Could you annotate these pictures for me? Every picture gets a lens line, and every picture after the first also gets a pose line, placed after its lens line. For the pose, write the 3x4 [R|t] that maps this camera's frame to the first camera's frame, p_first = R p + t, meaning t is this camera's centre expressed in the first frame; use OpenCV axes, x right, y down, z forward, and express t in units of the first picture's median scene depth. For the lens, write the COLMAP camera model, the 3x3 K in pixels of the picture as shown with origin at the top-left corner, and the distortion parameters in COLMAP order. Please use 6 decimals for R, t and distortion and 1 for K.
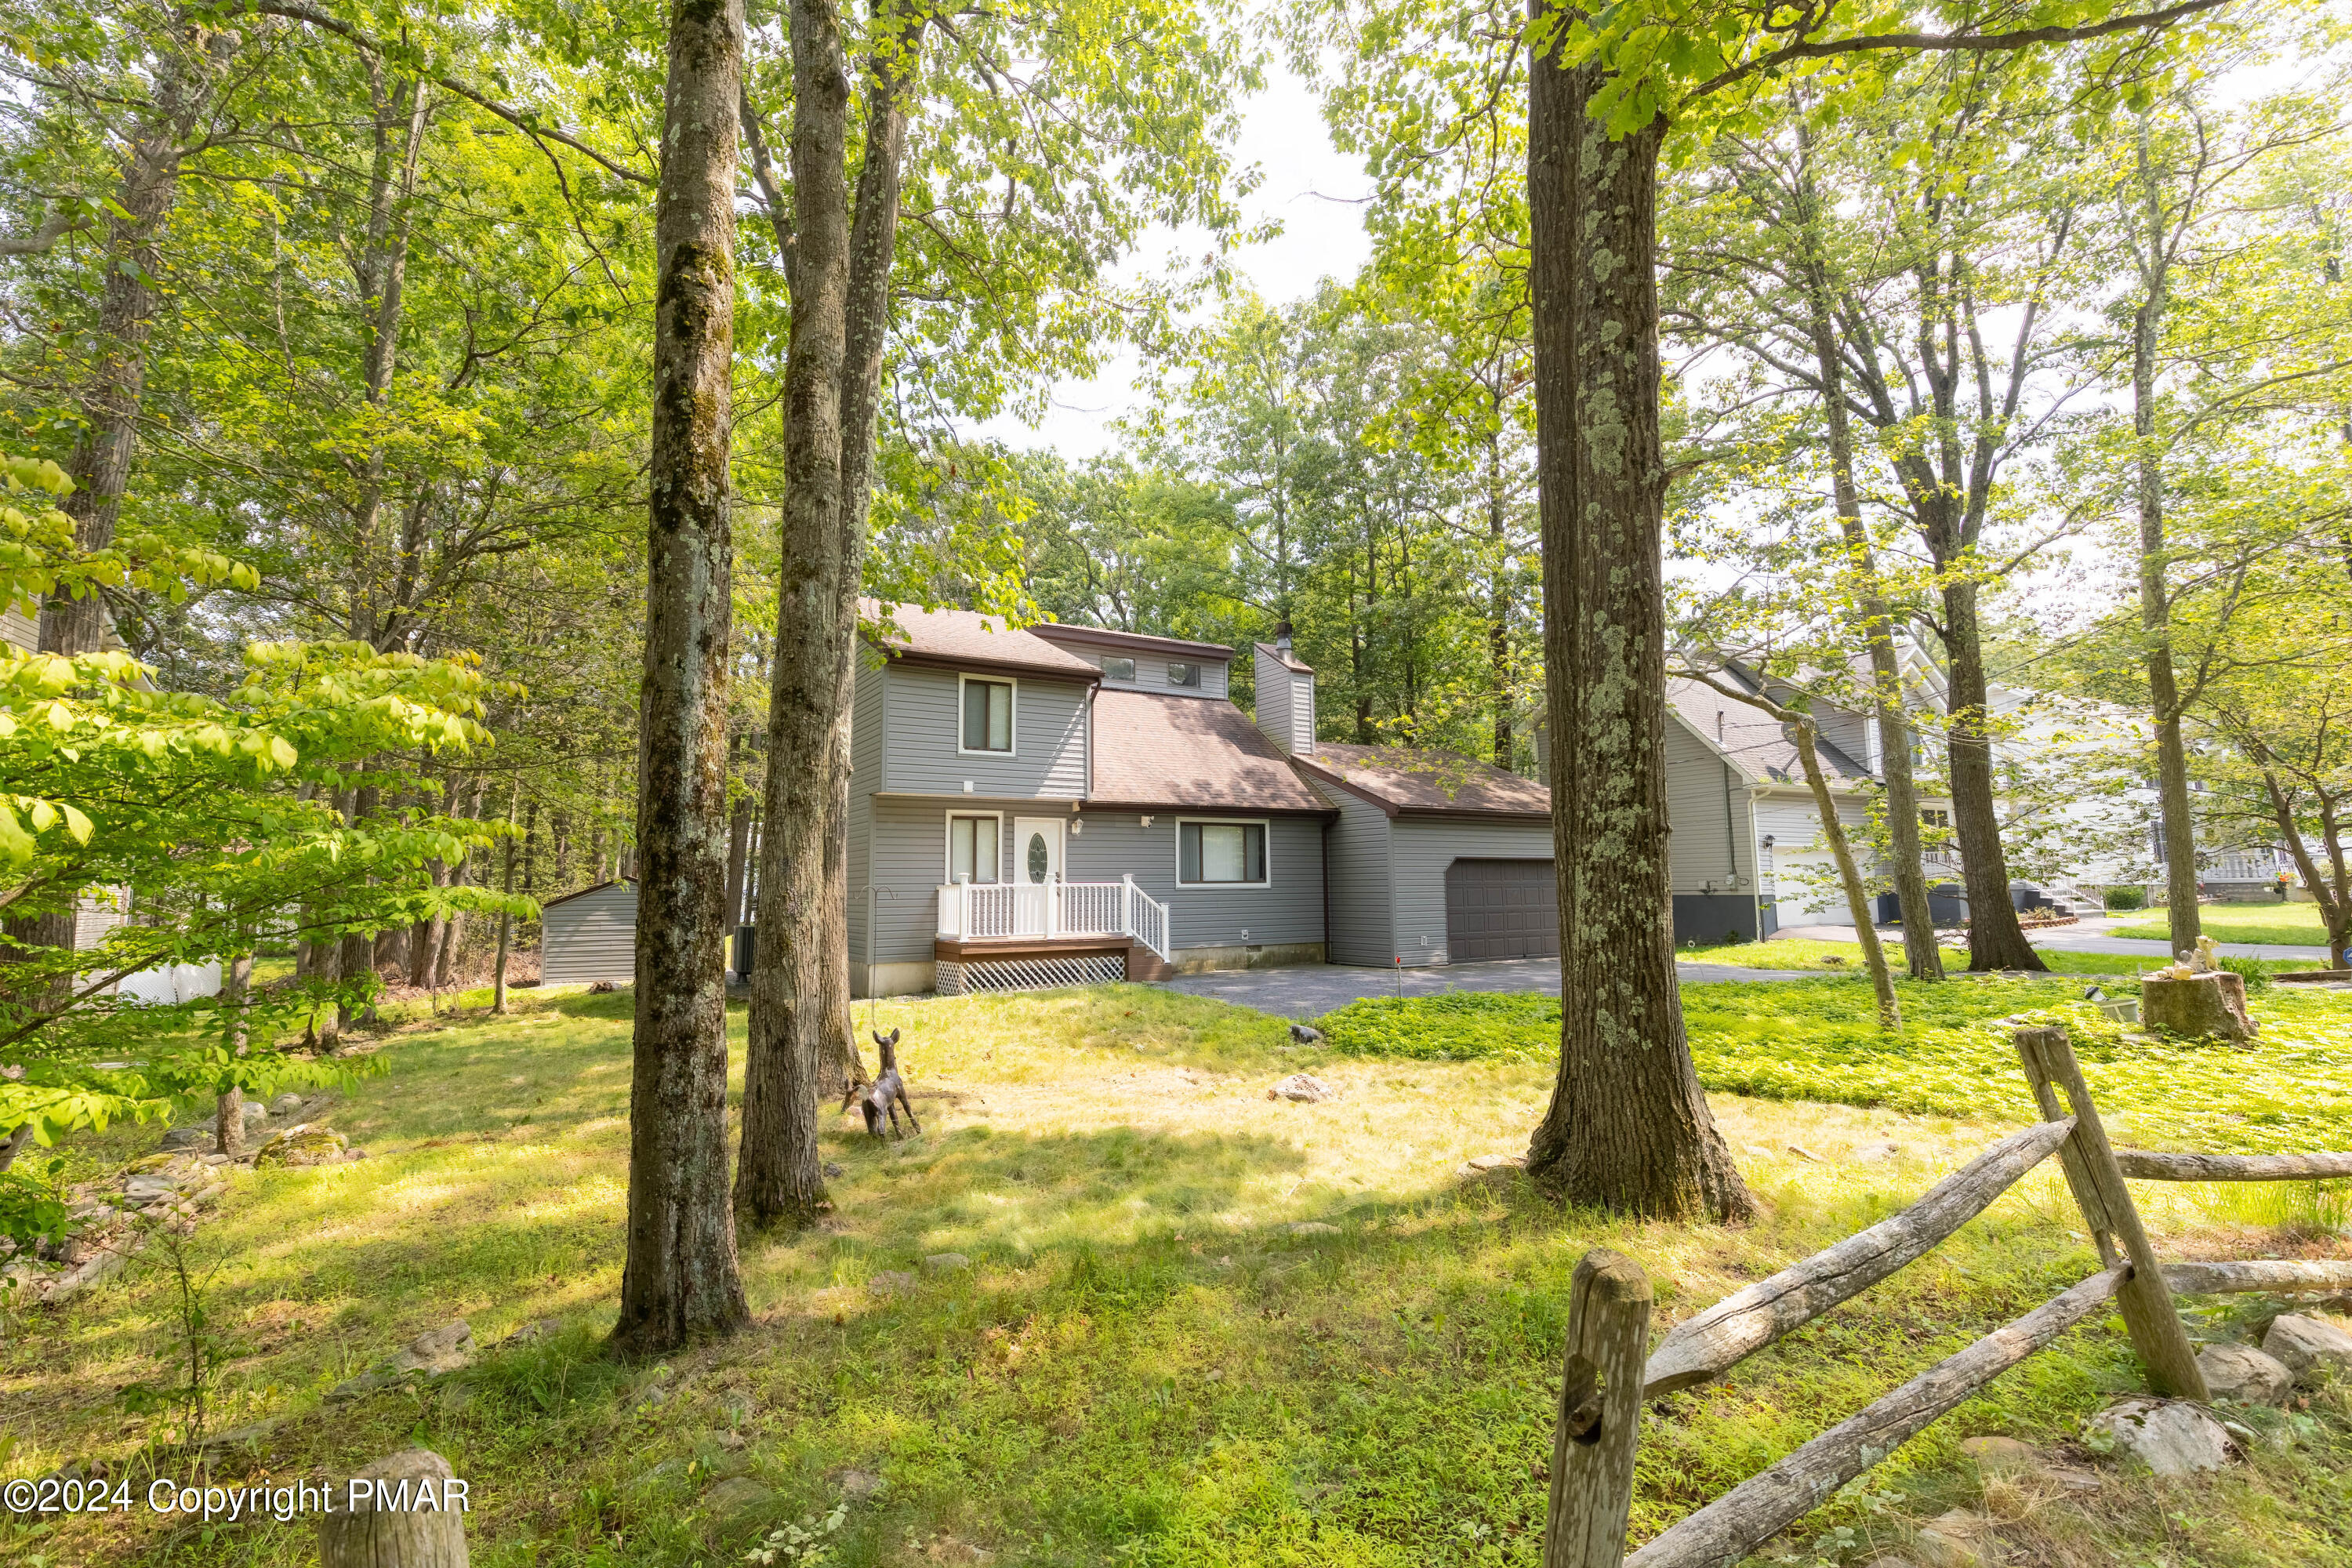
lens RADIAL K [[1041.9, 0, 1176.0], [0, 1041.9, 784.0], [0, 0, 1]] dist [0.001247, -0.000184]
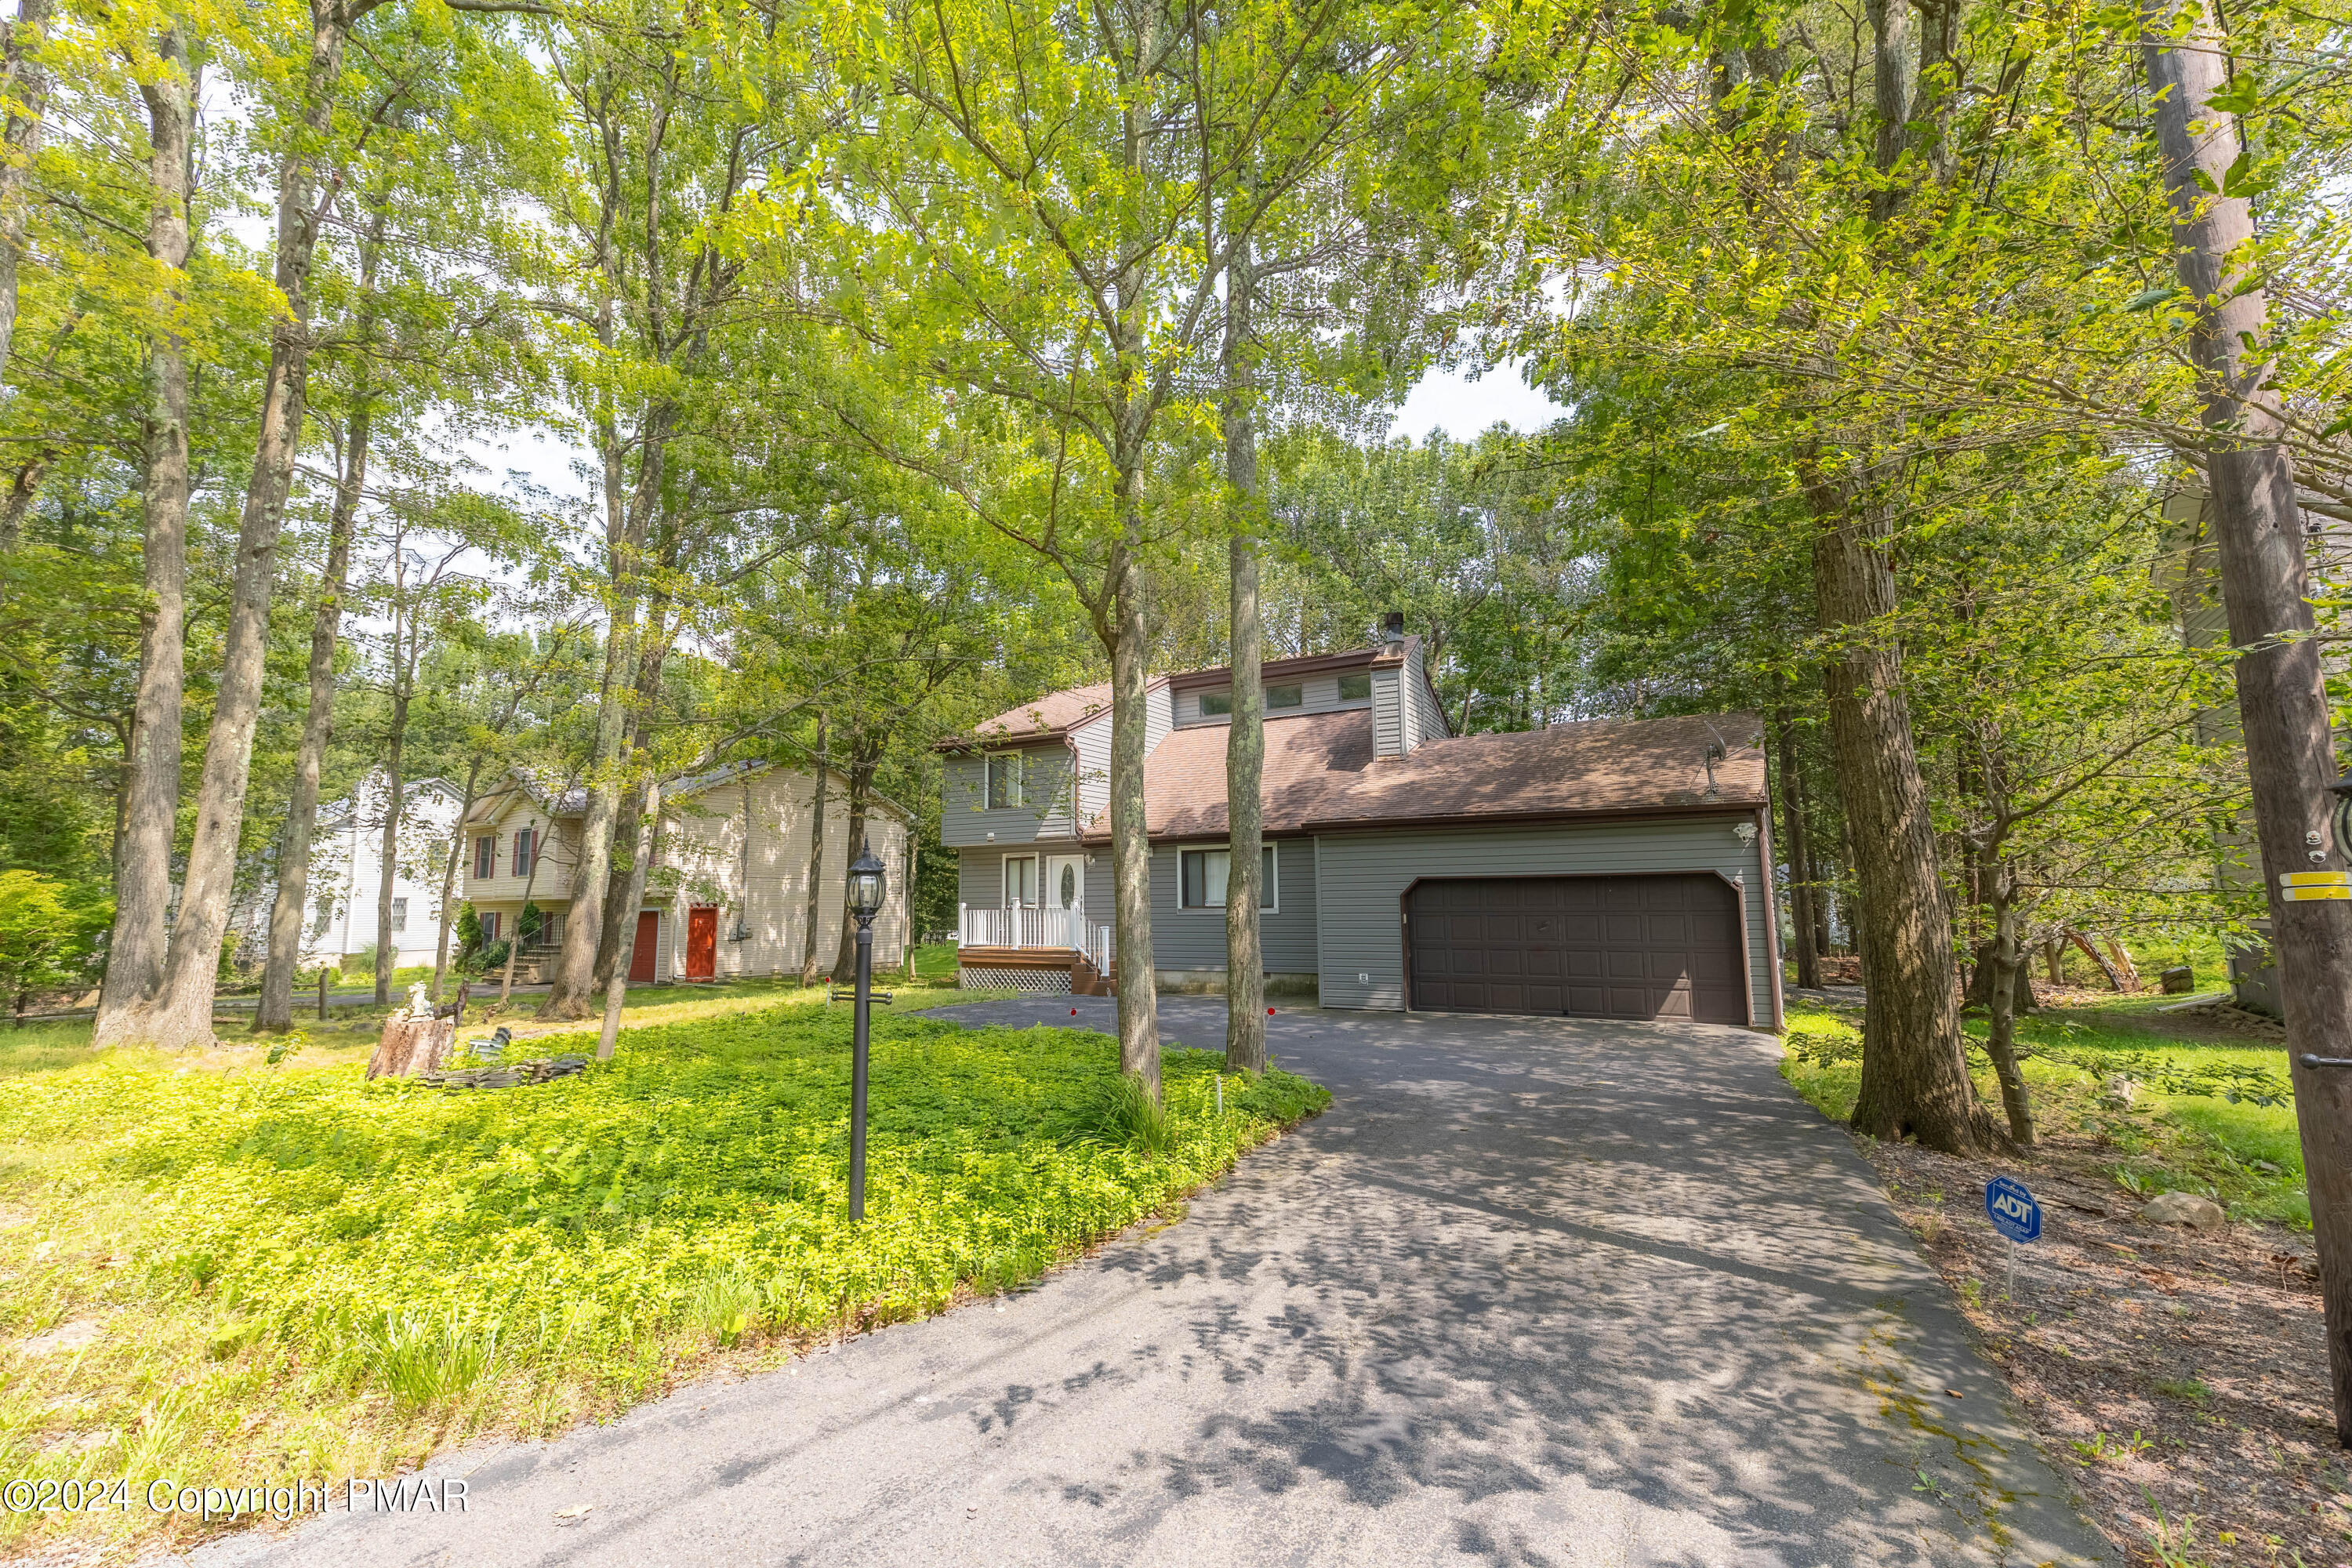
lens RADIAL K [[1046.2, 0, 1176.0], [0, 1046.2, 784.0], [0, 0, 1]] dist [0.003940, 0.000479]
pose [[0.467214, -0.092576, -0.879284, 1.020938], [0.097280, 0.993848, -0.052947, 0.027135], [0.878776, -0.060799, 0.473345, 0.532753]]
